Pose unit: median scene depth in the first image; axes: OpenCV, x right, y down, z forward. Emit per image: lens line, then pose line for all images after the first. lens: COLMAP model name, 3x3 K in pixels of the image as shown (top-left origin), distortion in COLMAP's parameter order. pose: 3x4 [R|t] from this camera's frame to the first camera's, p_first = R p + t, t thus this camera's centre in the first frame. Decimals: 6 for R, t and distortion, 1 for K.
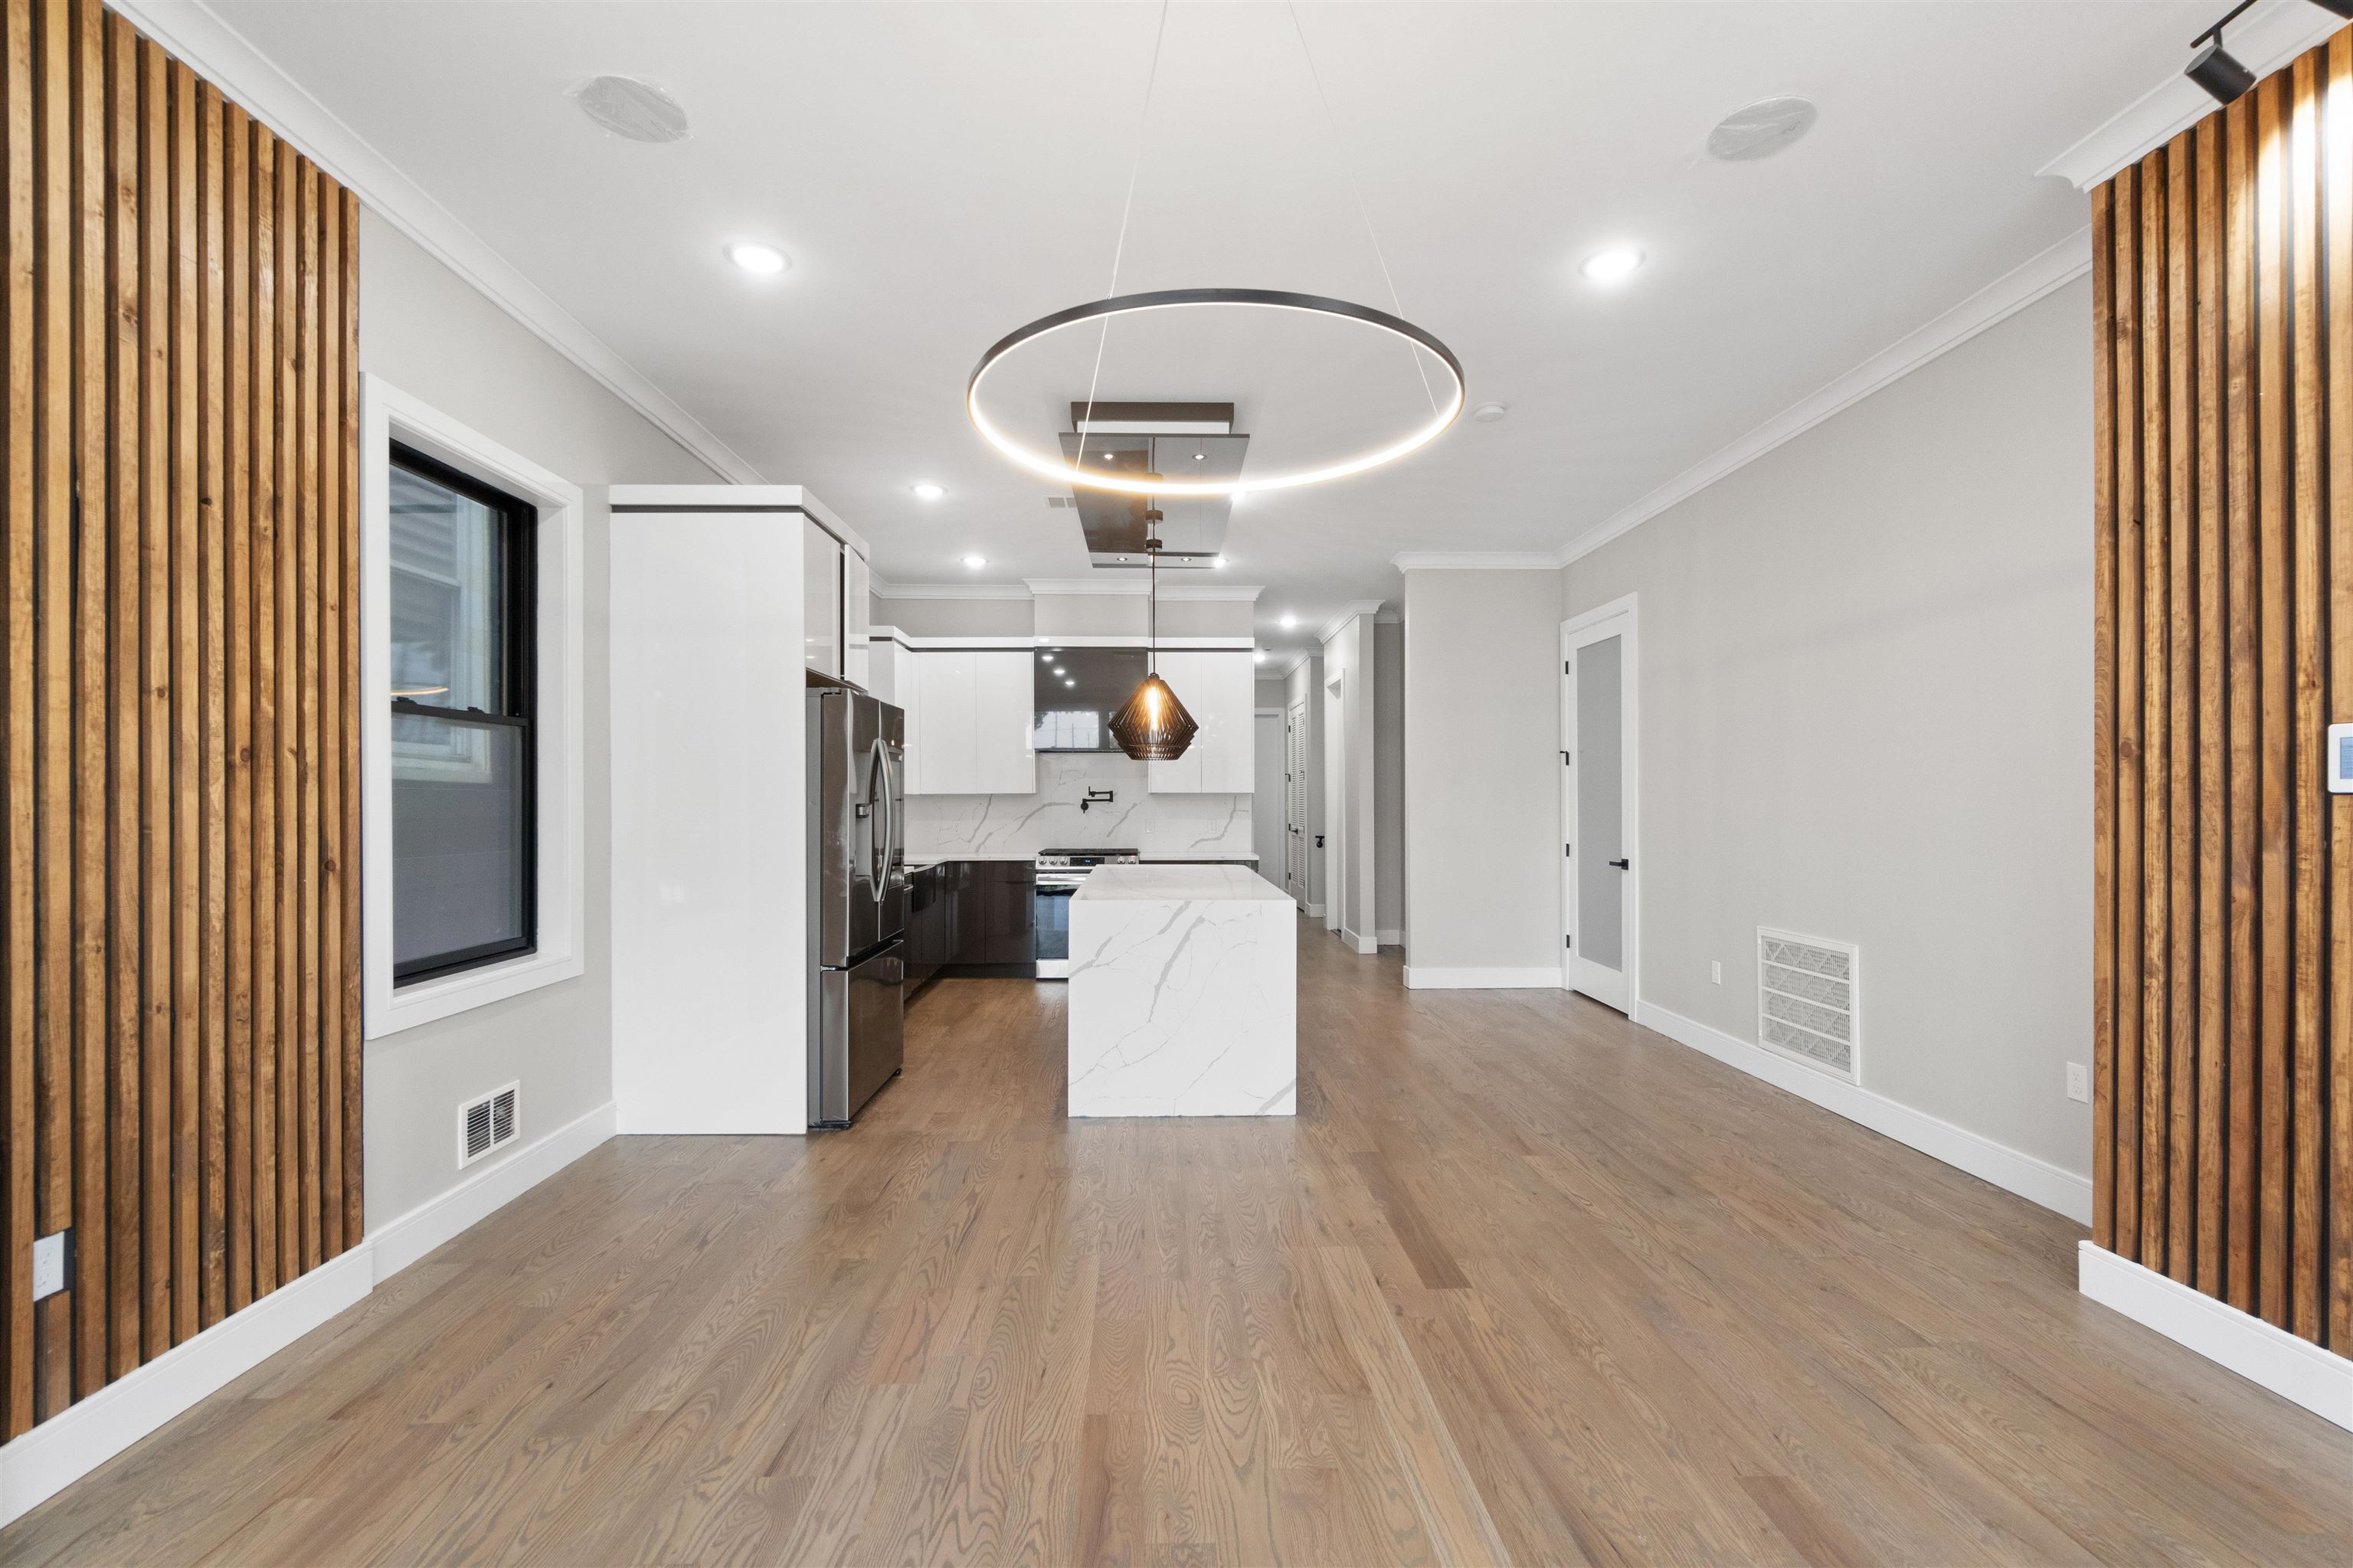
lens RADIAL K [[1018.6, 0, 1167.4], [0, 1018.6, 799.6], [0, 0, 1]] dist [-0.003798, 0.000215]
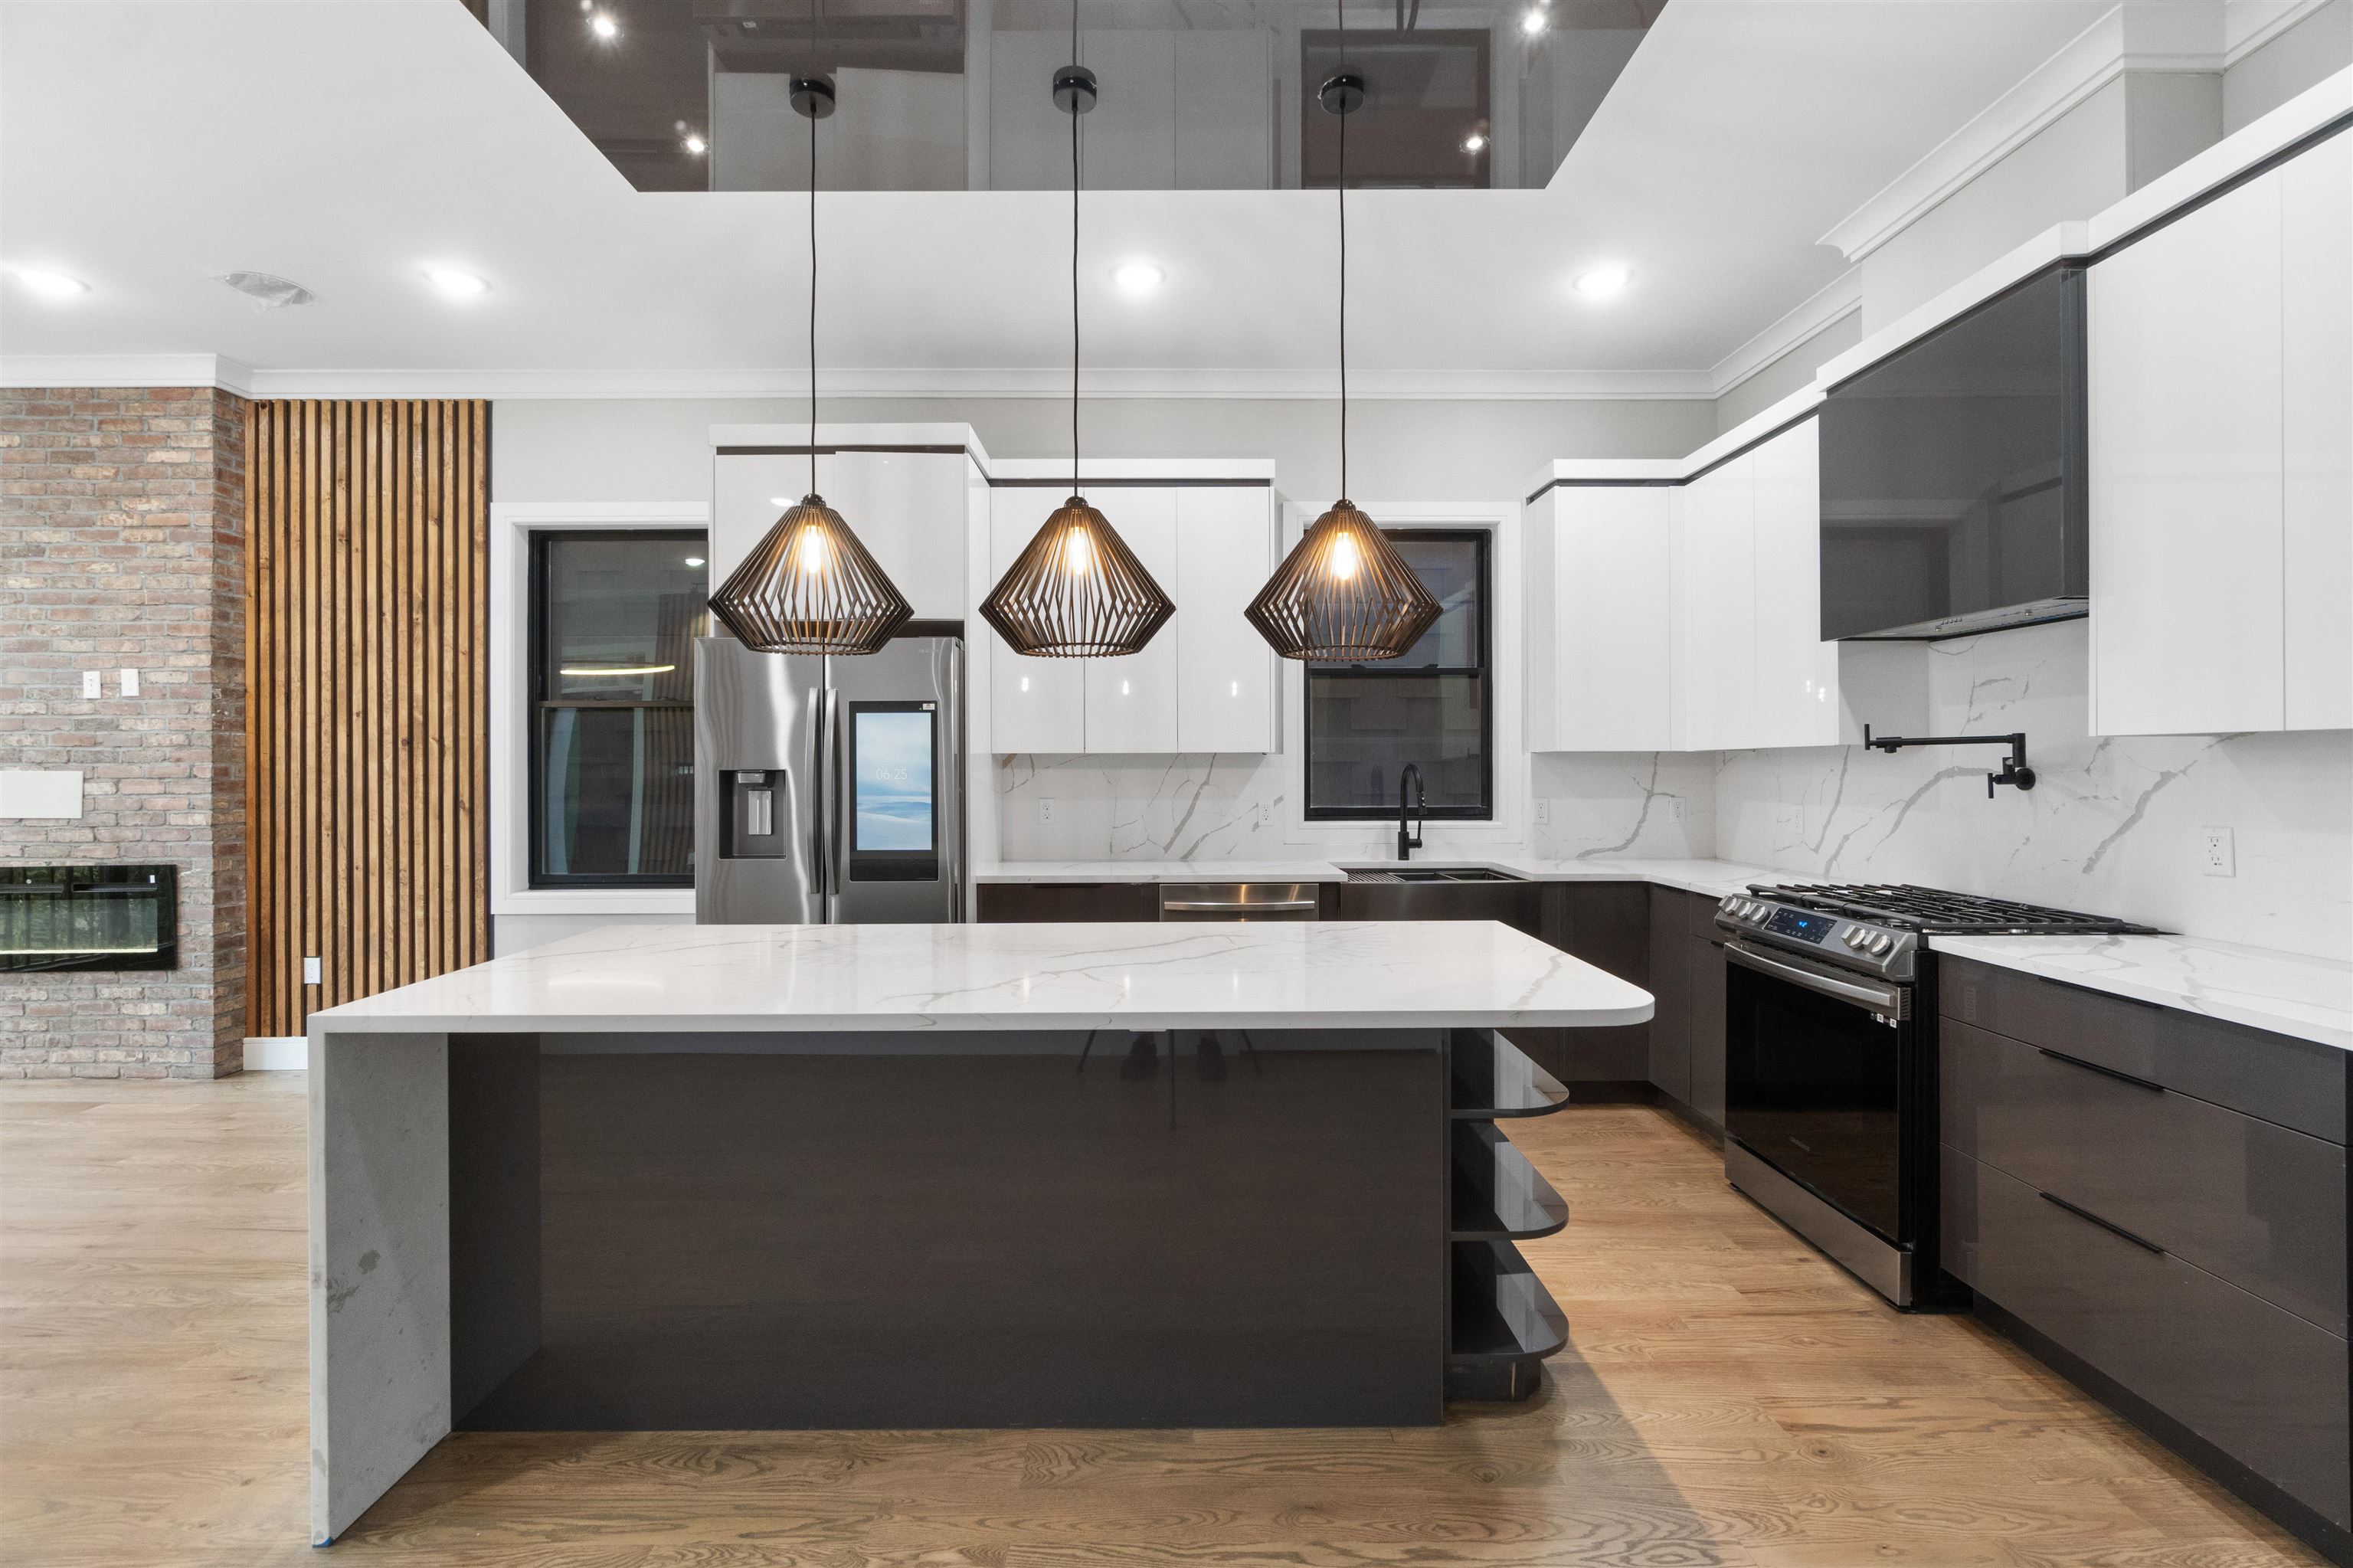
lens RADIAL K [[1012.3, 0, 1166.8], [0, 1012.3, 762.3], [0, 0, 1]] dist [-0.003323, -0.000131]
pose [[-0.014093, -0.000434, -0.999901, 0.881149], [0.004632, 0.999989, -0.000499, -0.000174], [0.999890, -0.004639, -0.014090, 2.276107]]
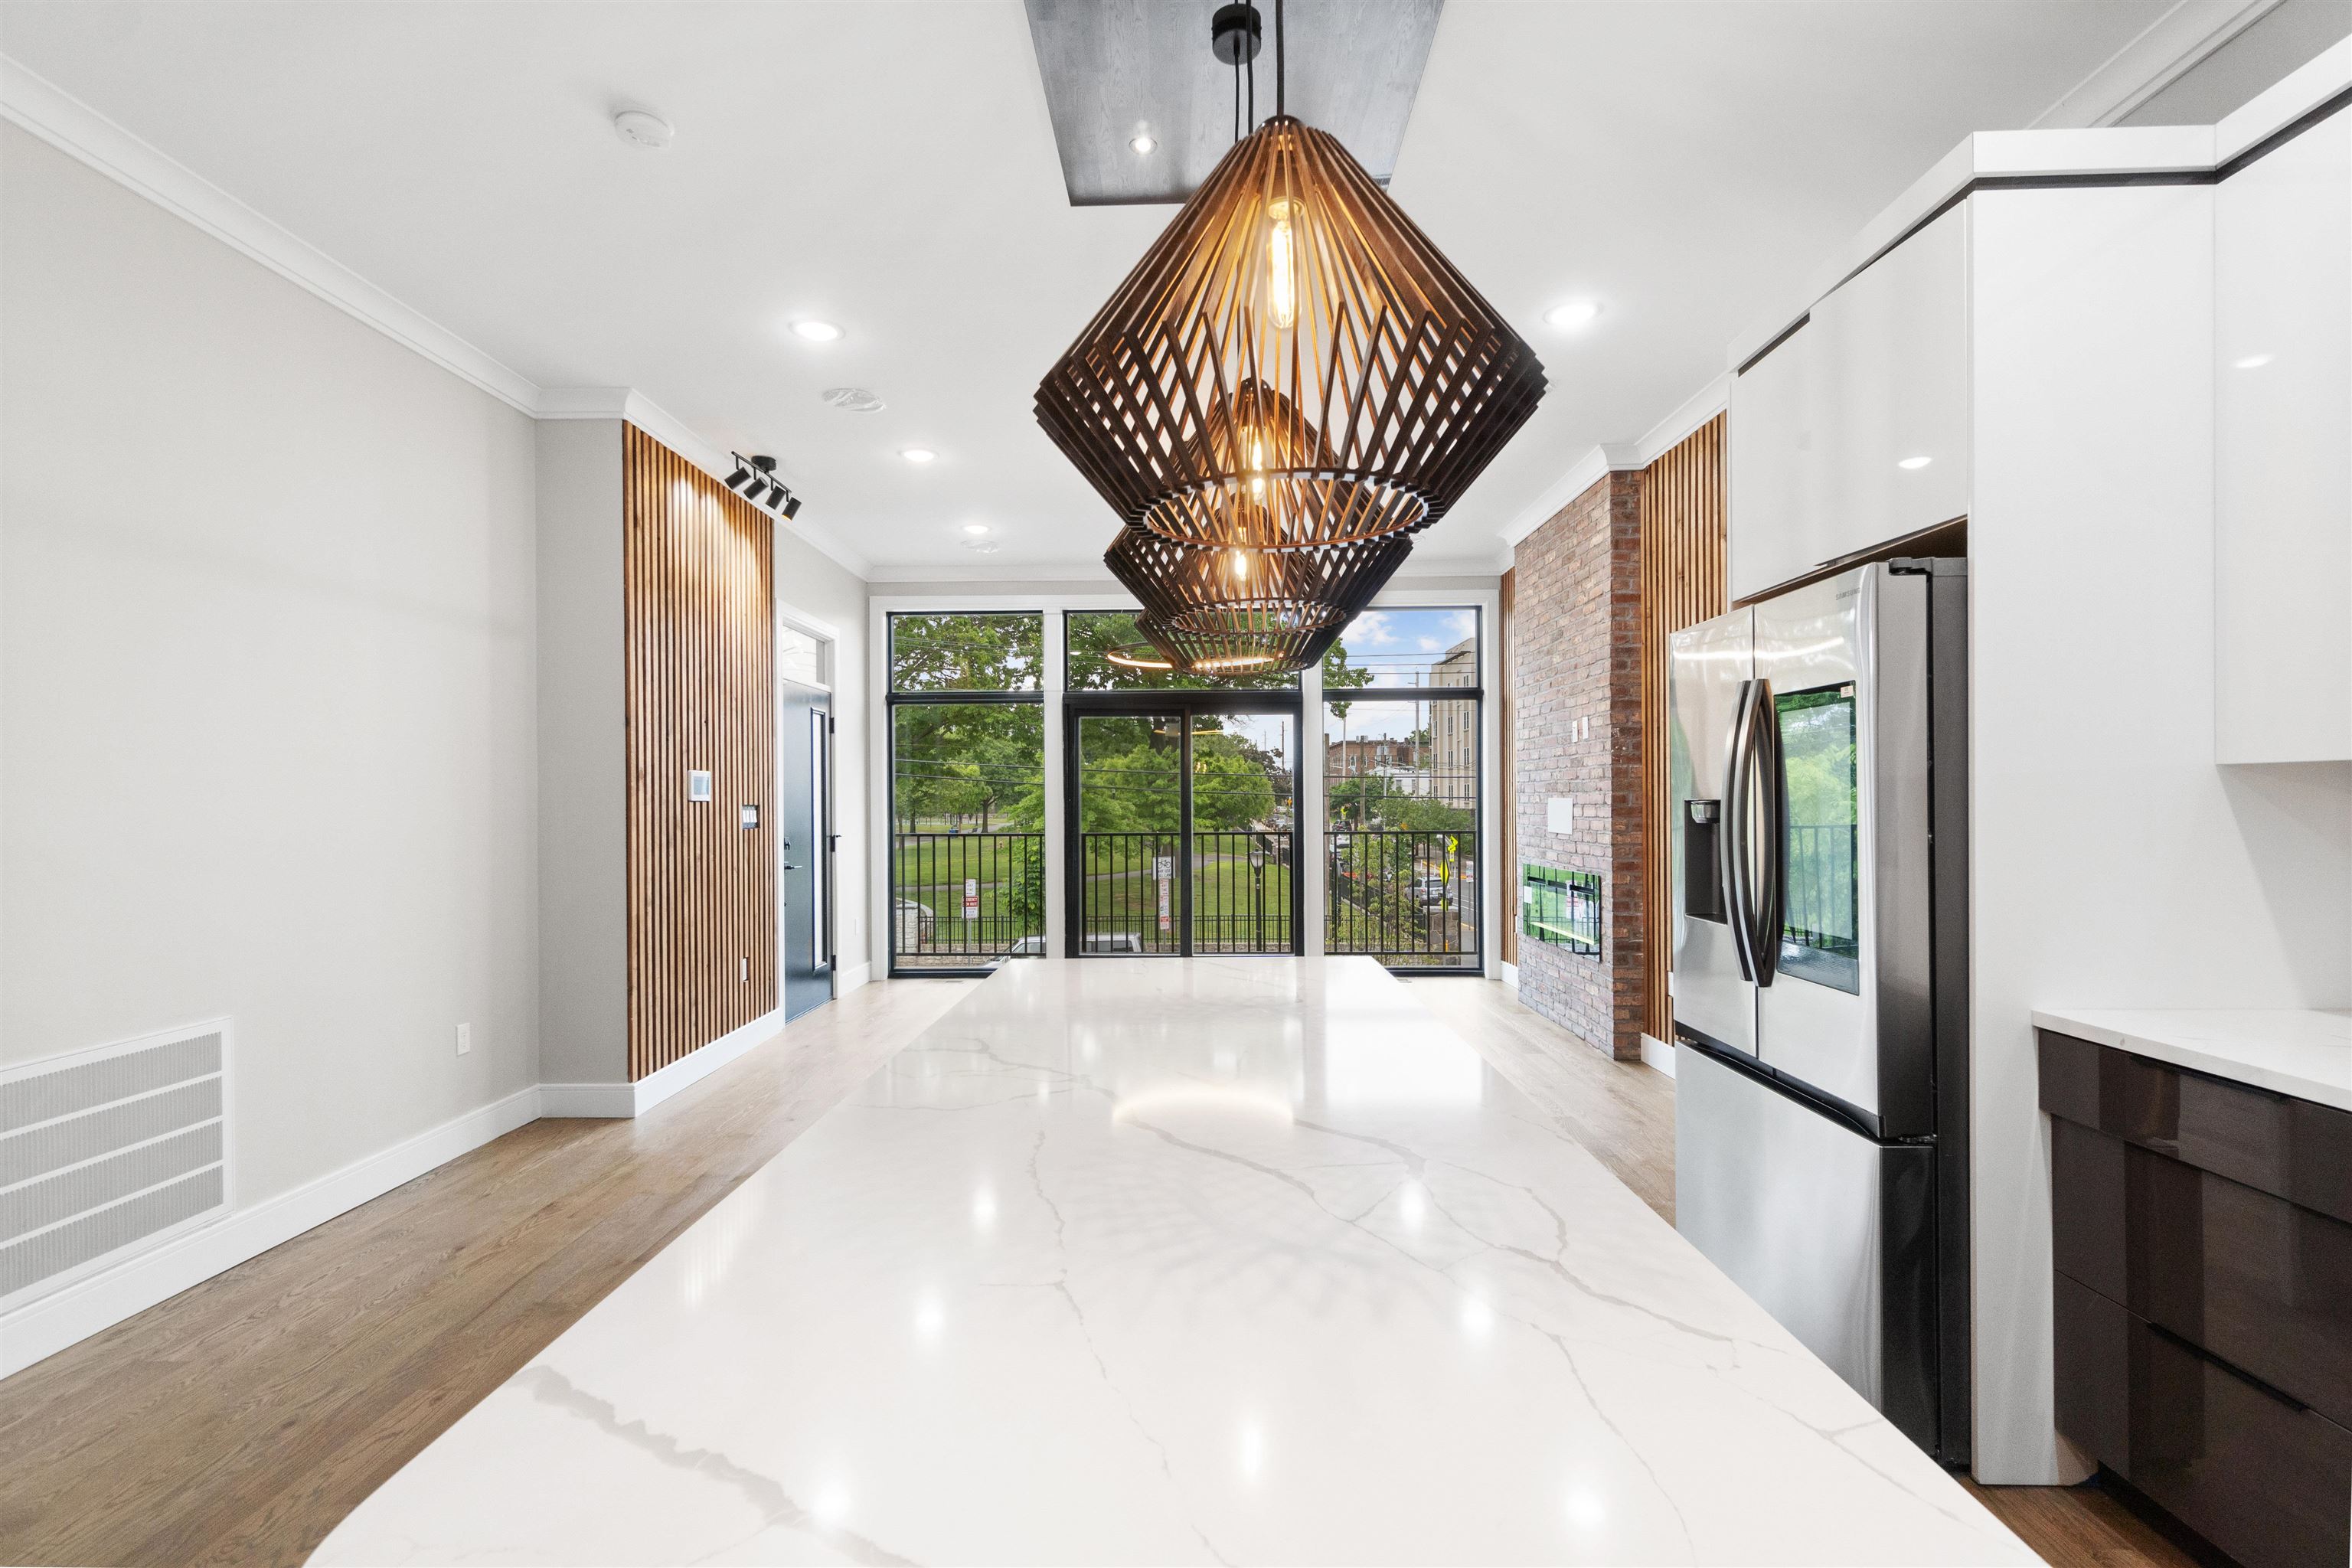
lens RADIAL K [[1073.0, 0, 1177.0], [0, 1073.0, 802.3], [0, 0, 1]] dist [0.003680, 0.000068]
pose [[-0.999204, 0.009221, 0.038822, -0.008701], [0.009285, 0.999956, 0.001473, 0.002486], [-0.038807, 0.001833, -0.999245, 2.803021]]
